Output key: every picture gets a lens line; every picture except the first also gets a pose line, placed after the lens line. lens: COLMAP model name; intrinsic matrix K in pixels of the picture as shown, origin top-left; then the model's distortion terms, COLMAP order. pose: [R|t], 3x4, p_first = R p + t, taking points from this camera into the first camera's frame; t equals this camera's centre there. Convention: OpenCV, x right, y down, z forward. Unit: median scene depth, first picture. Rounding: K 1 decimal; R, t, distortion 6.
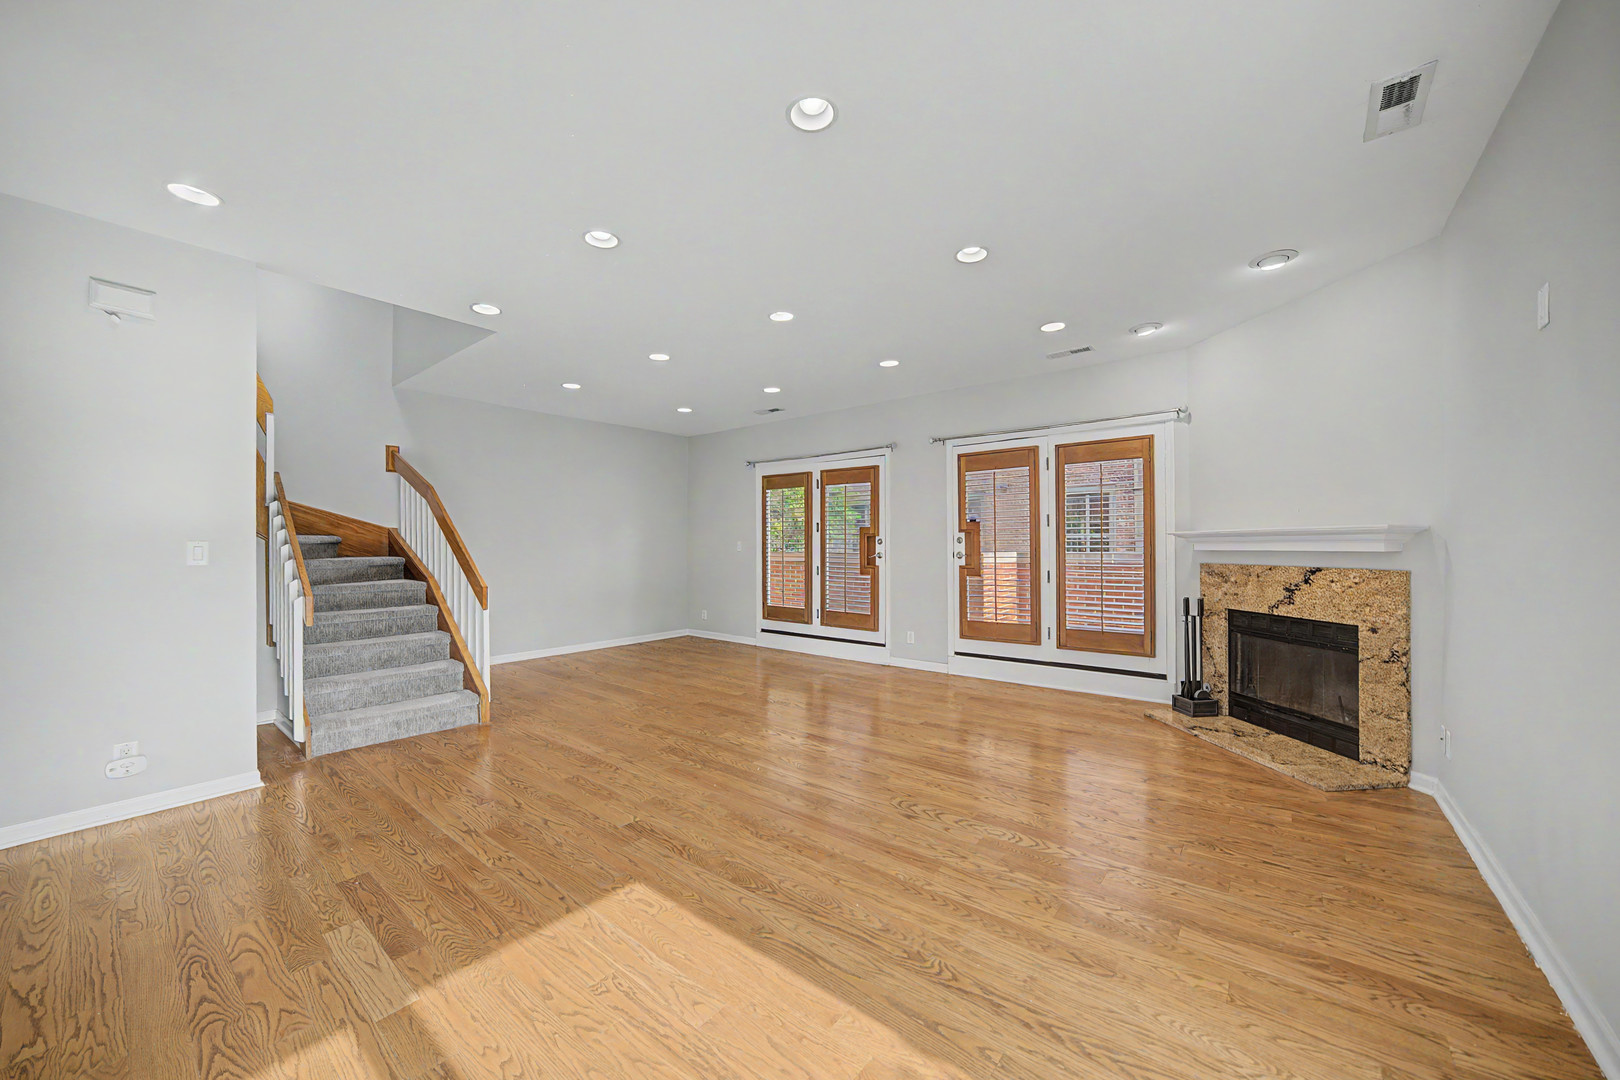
lens RADIAL K [[590.0, 0, 810.0], [0, 590.0, 540.0], [0, 0, 1]] dist [-0.027553, 0.006220]
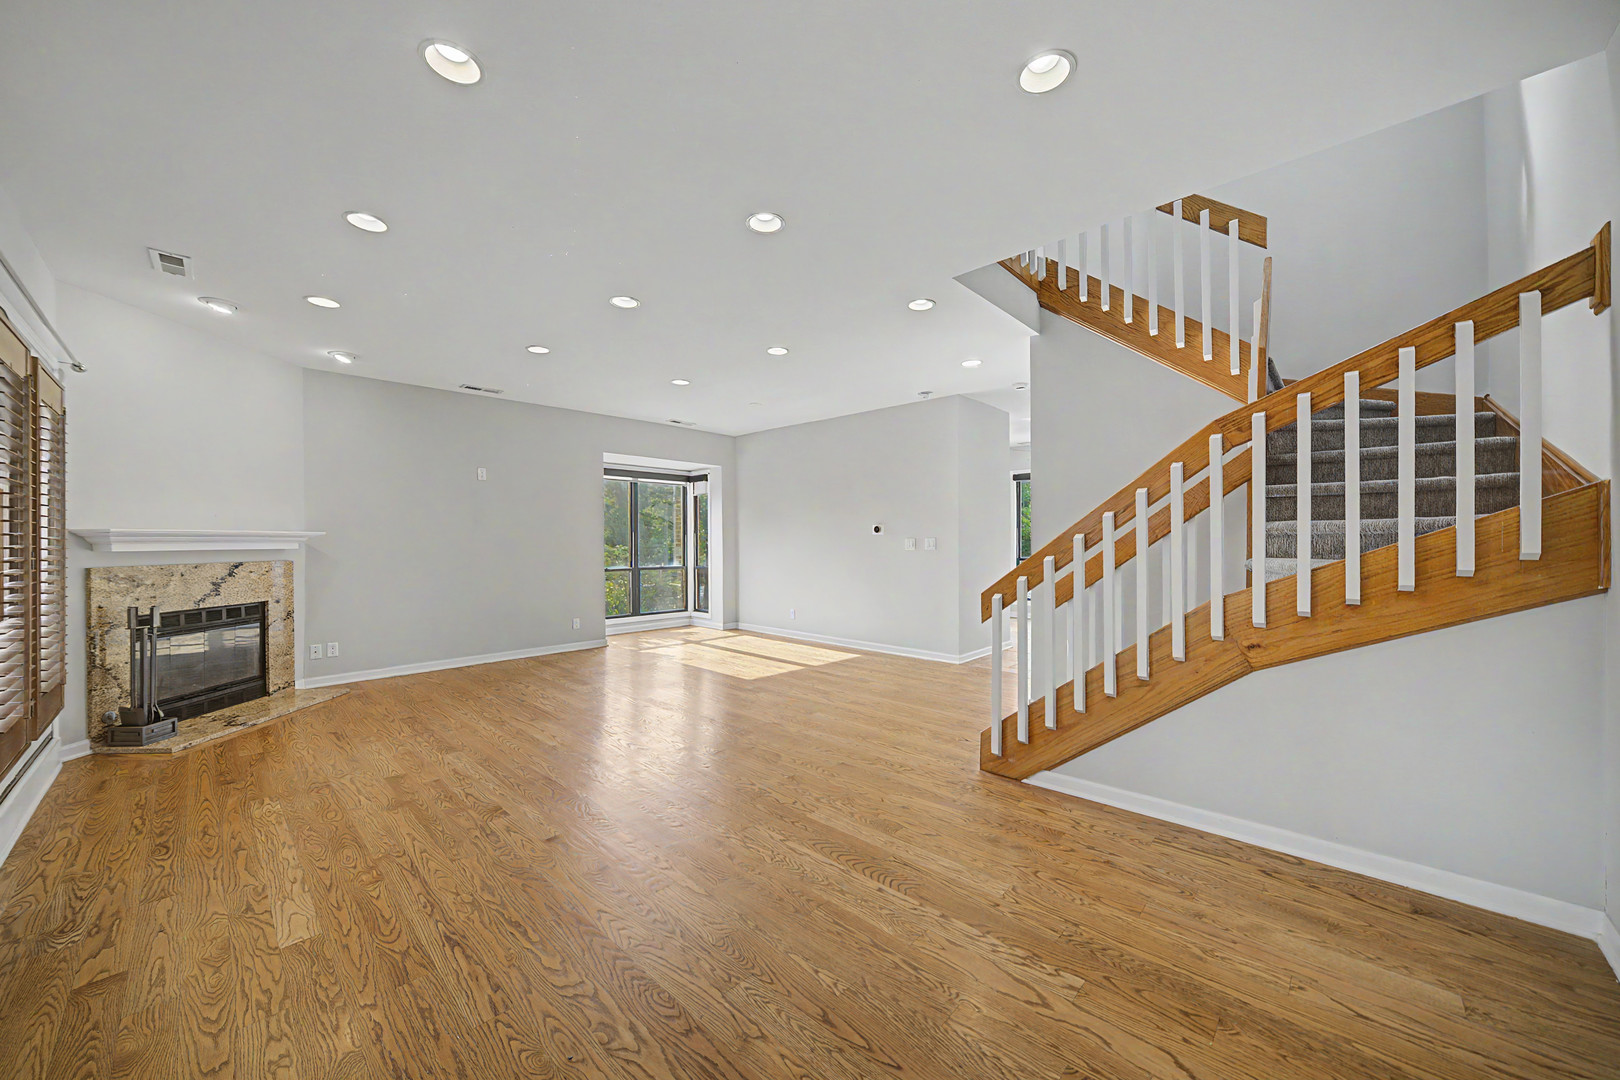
lens RADIAL K [[590.0, 0, 810.0], [0, 590.0, 540.0], [0, 0, 1]] dist [-0.027553, 0.006220]
pose [[-0.995884, 0.008694, 0.090217, -0.430370], [0.007211, 0.999834, -0.016753, 0.024476], [-0.090348, -0.016034, -0.995781, 1.882728]]
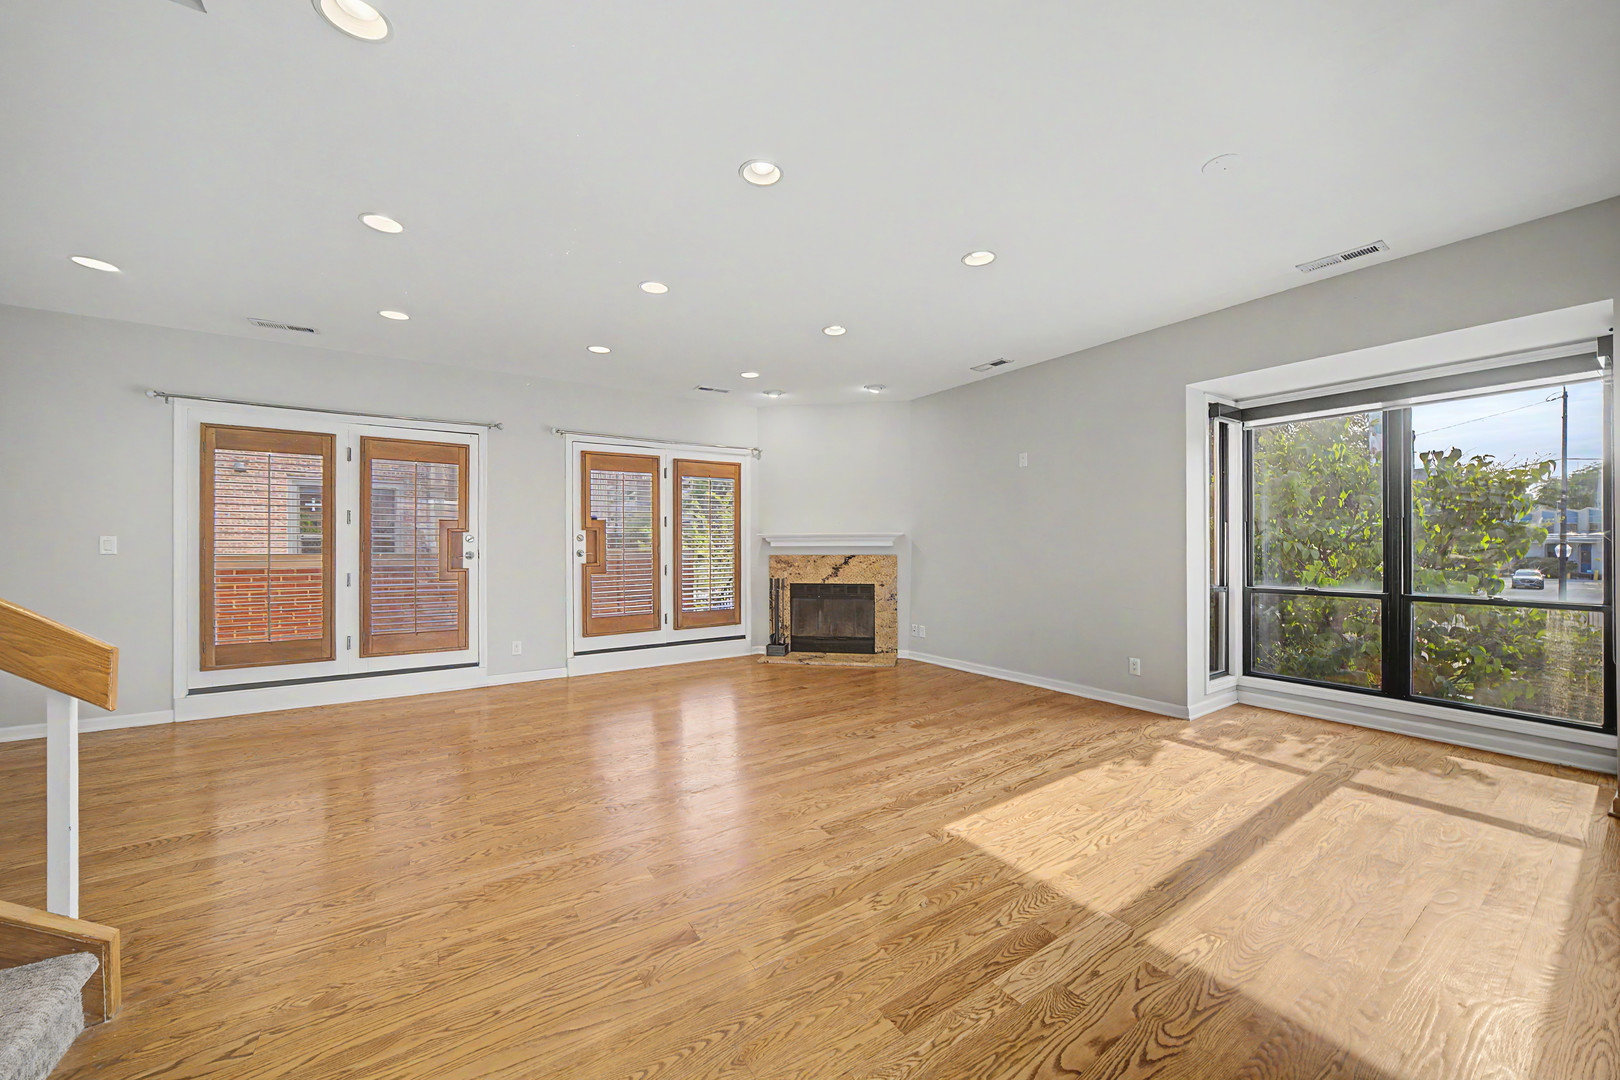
lens RADIAL K [[590.0, 0, 810.0], [0, 590.0, 540.0], [0, 0, 1]] dist [-0.027553, 0.006220]
pose [[0.303053, 0.006616, 0.952951, -0.822959], [-0.006740, 0.999966, -0.004799, 0.008681], [-0.952950, -0.004968, 0.303088, 0.491371]]
